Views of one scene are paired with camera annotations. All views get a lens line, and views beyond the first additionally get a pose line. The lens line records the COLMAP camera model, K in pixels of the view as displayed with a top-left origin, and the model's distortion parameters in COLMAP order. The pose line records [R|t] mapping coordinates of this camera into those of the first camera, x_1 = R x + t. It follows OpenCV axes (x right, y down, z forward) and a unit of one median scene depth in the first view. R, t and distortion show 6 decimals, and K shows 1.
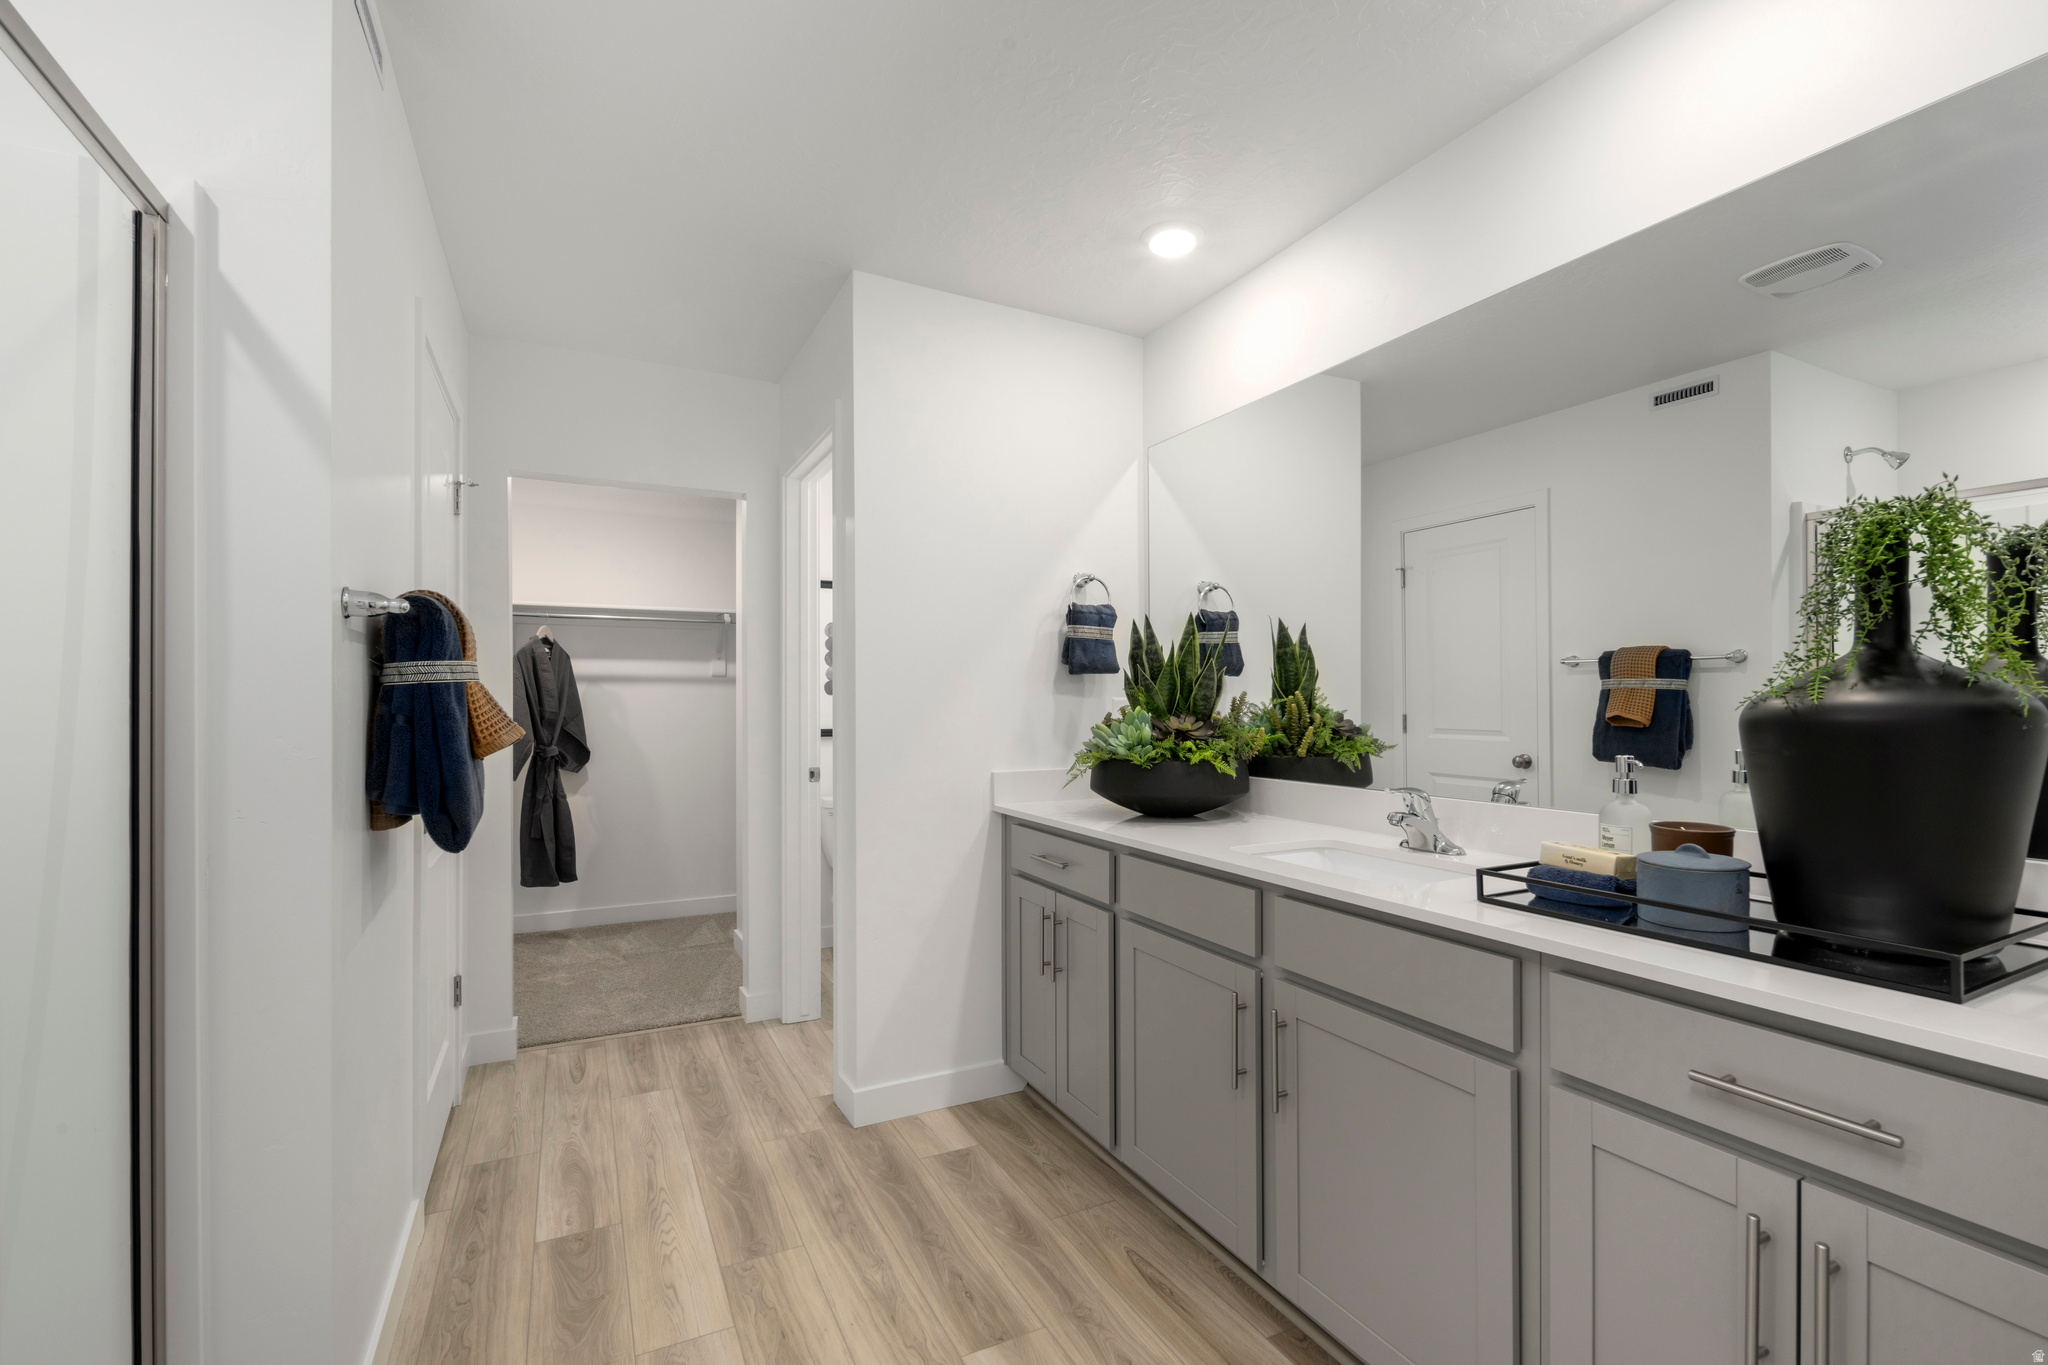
lens RADIAL K [[905.9, 0, 1030.8], [0, 905.9, 694.6], [0, 0, 1]] dist [-0.002198, -0.000144]
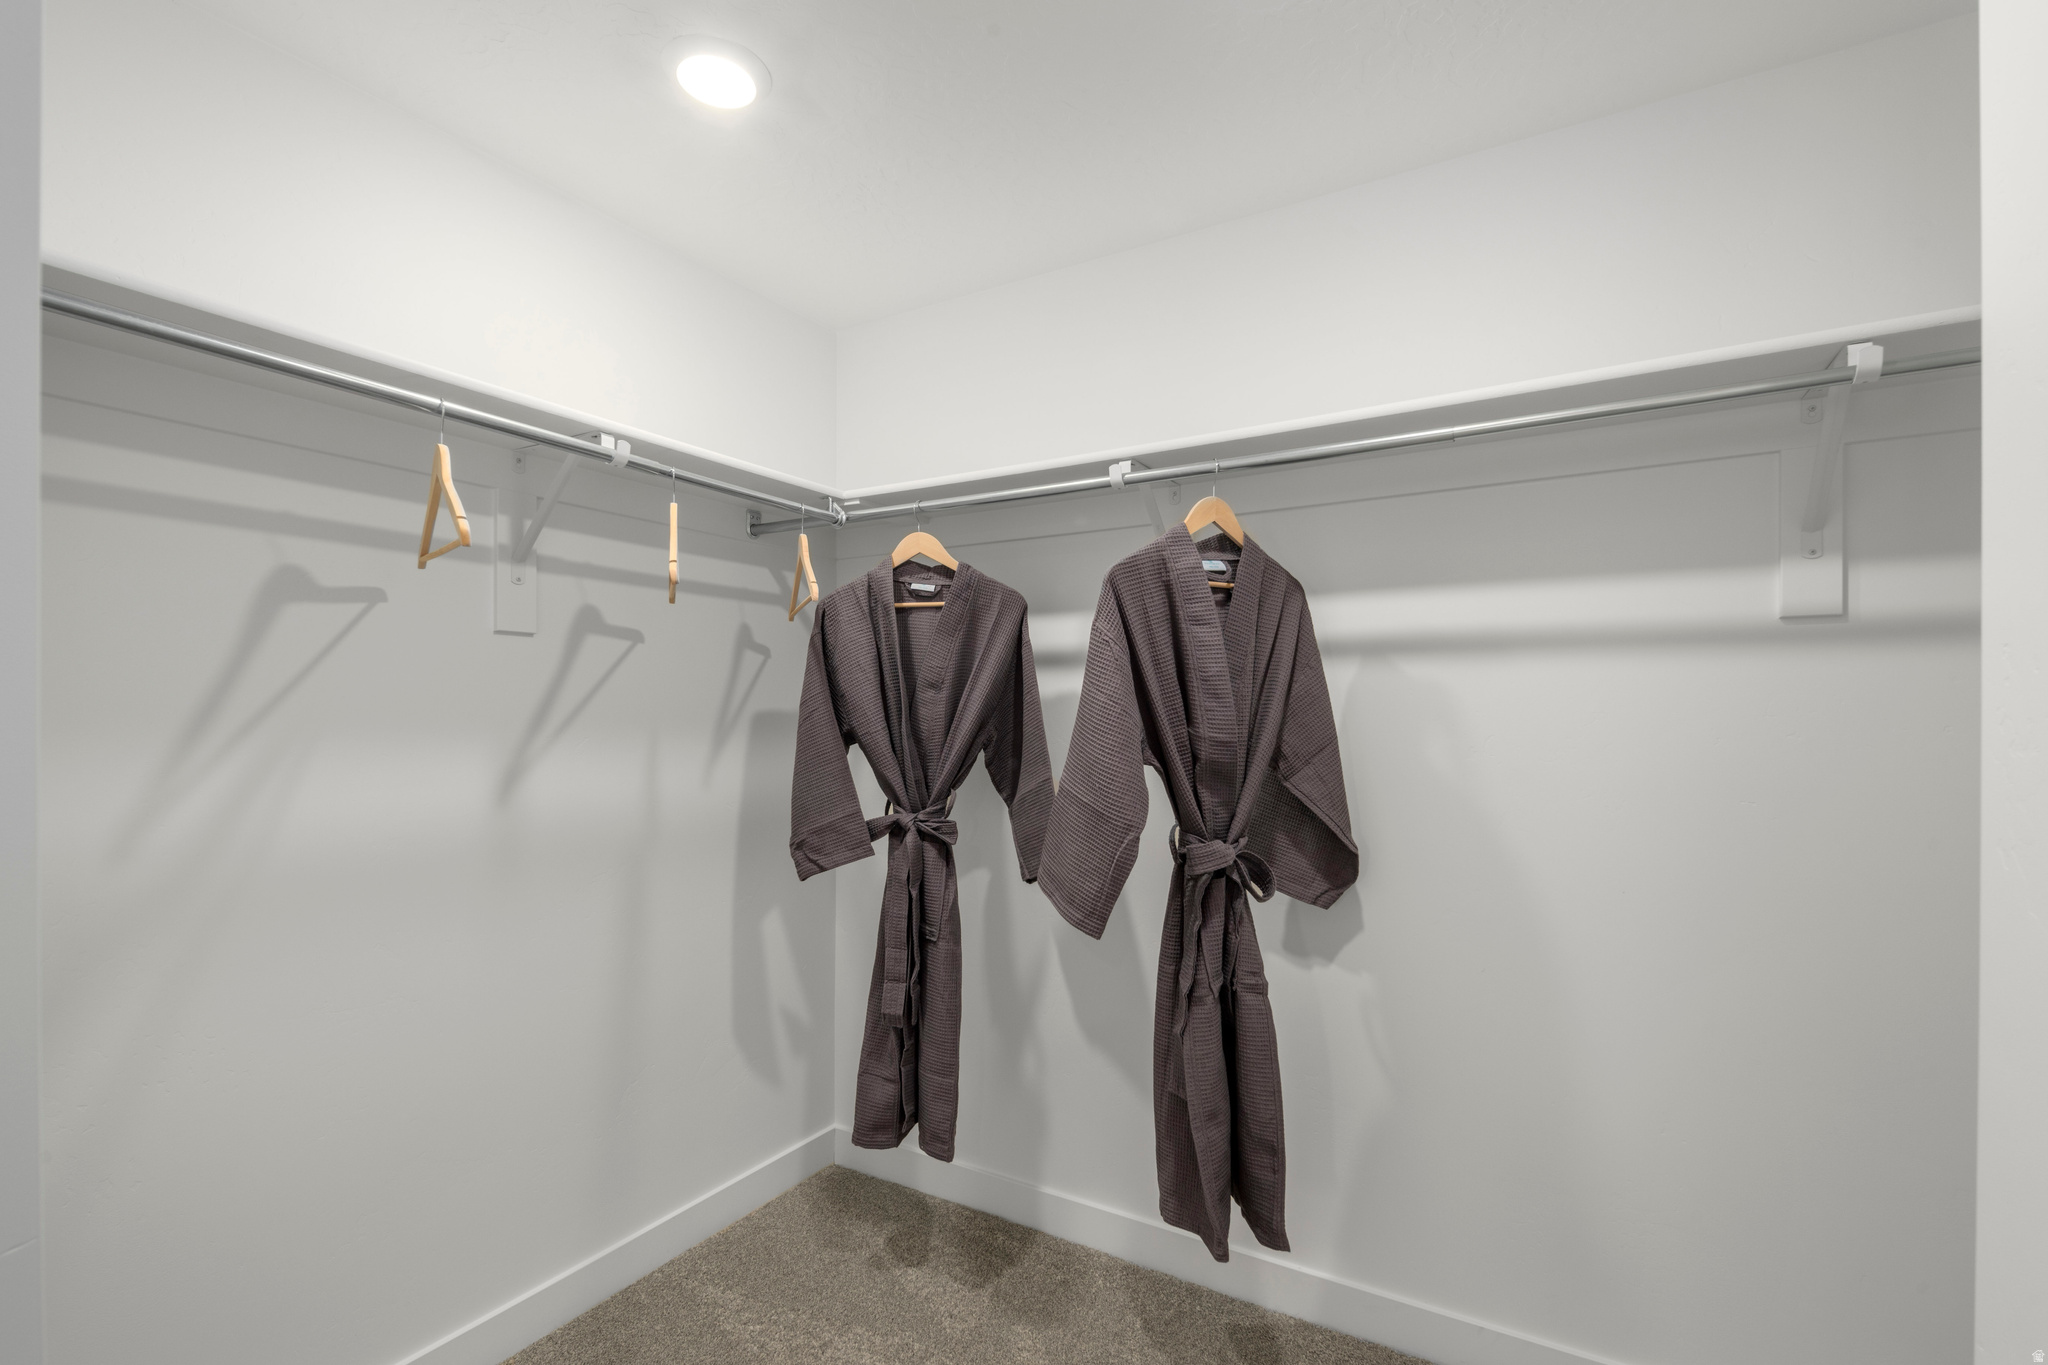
lens RADIAL K [[905.9, 0, 1031.1], [0, 905.9, 698.7], [0, 0, 1]] dist [-0.002198, -0.000144]
pose [[0.533282, -0.004040, -0.845928, -0.263763], [0.001400, 0.999991, -0.003893, 0.004112], [0.845936, 0.000892, 0.533283, 0.722936]]
